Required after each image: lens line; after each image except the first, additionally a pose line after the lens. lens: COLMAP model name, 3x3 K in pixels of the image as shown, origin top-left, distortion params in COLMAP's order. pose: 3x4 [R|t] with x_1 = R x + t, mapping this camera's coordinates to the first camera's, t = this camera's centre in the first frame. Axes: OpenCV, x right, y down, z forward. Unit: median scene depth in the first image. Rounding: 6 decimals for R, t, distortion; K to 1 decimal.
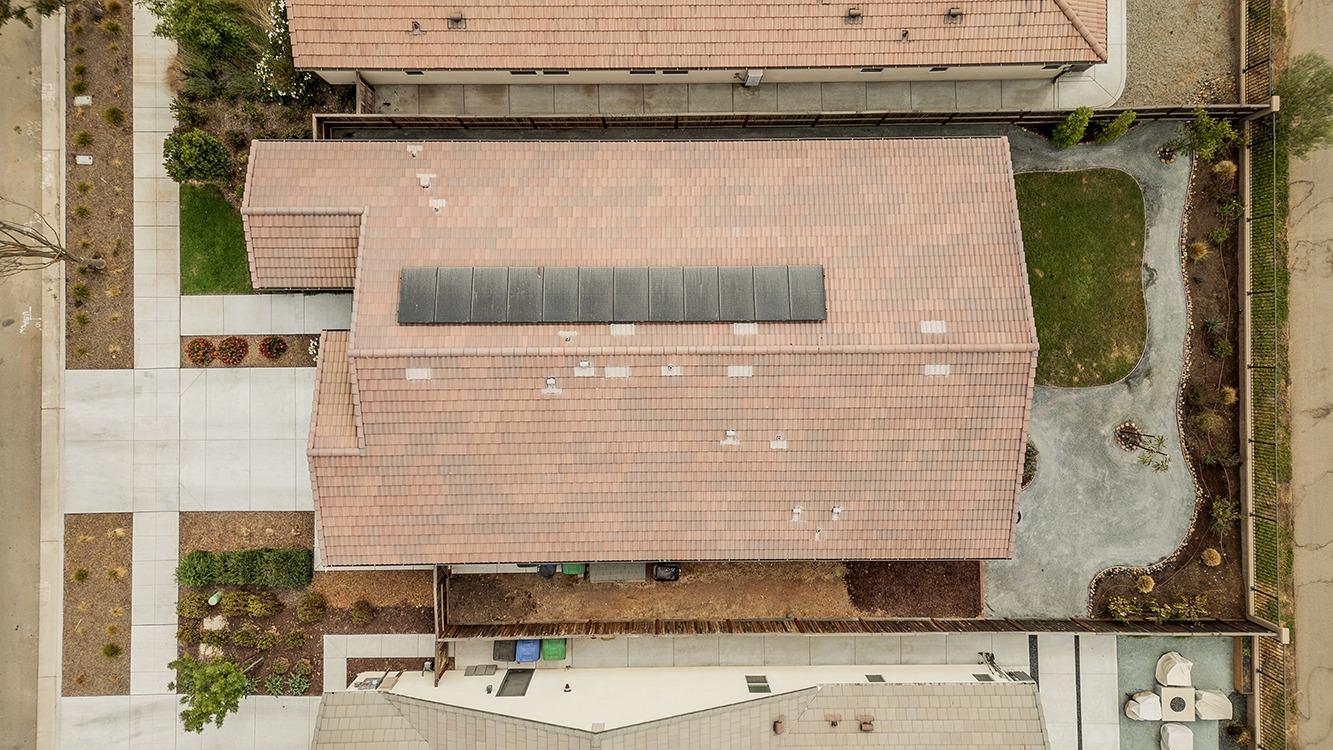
lens RADIAL K [[963.8, 0, 667.2], [0, 963.8, 375.9], [0, 0, 1]] dist [0.062685, -0.028890]
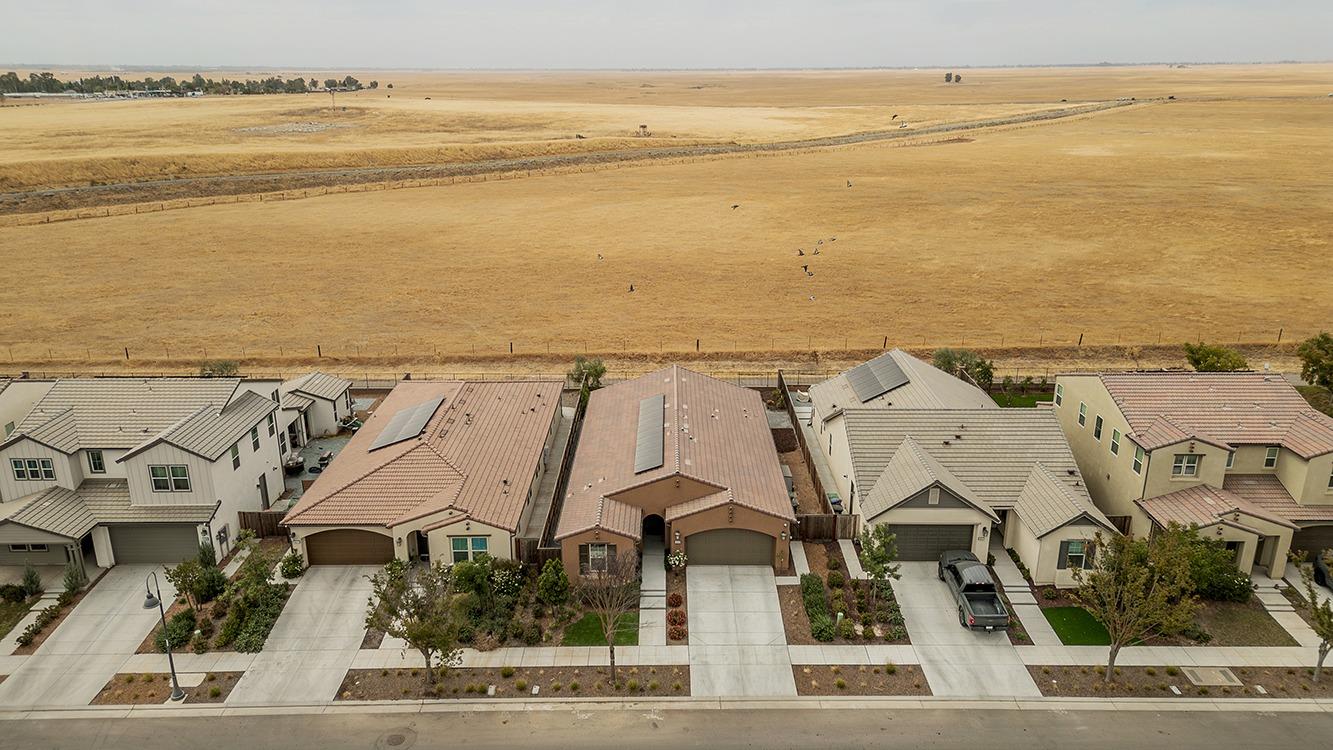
lens RADIAL K [[963.8, 0, 672.8], [0, 963.8, 370.9], [0, 0, 1]] dist [0.062685, -0.028890]
pose [[0.007420, -0.295926, 0.955182, -1.750873], [0.999813, 0.019279, -0.001794, -0.036777], [-0.017884, 0.955016, 0.296014, 0.181625]]
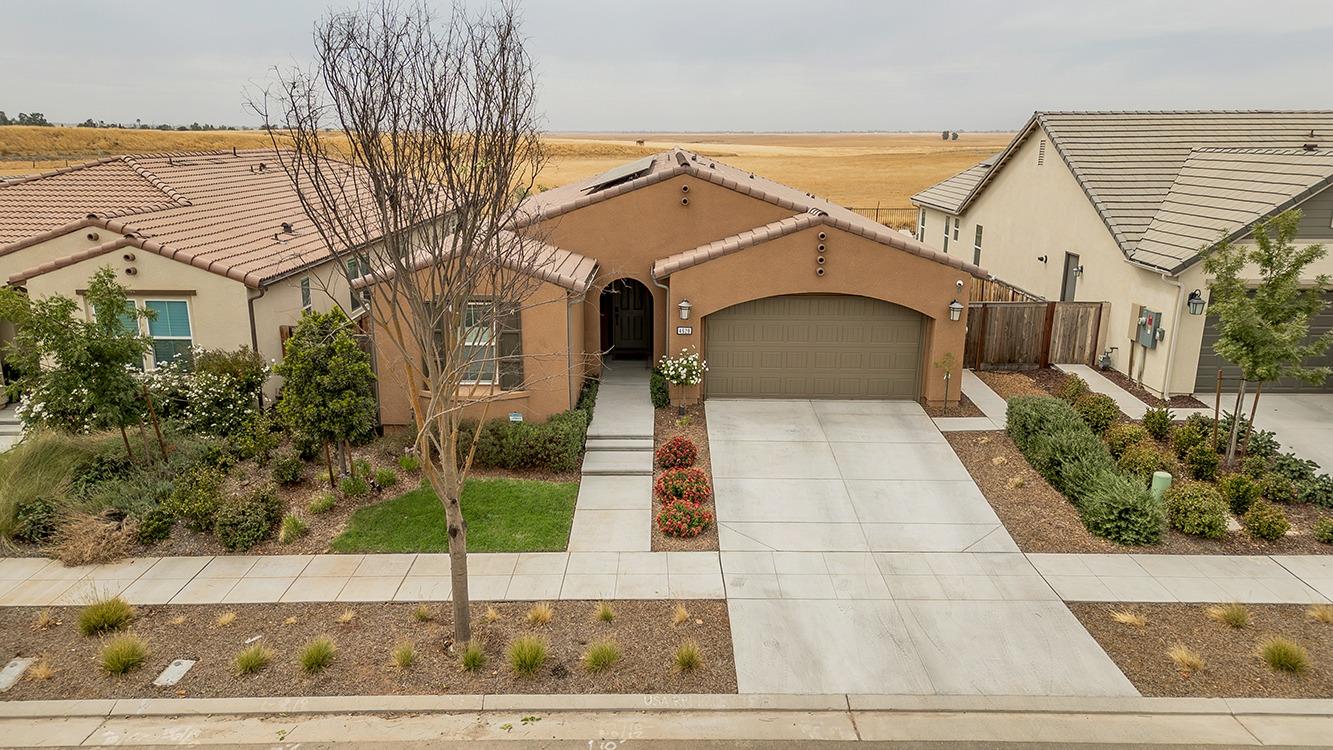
lens RADIAL K [[963.8, 0, 670.8], [0, 963.8, 378.9], [0, 0, 1]] dist [0.062685, -0.028890]
pose [[0.007995, -0.245787, 0.969291, -0.932000], [0.999662, 0.025925, -0.001671, -0.033190], [-0.024718, 0.968977, 0.245911, 0.800112]]
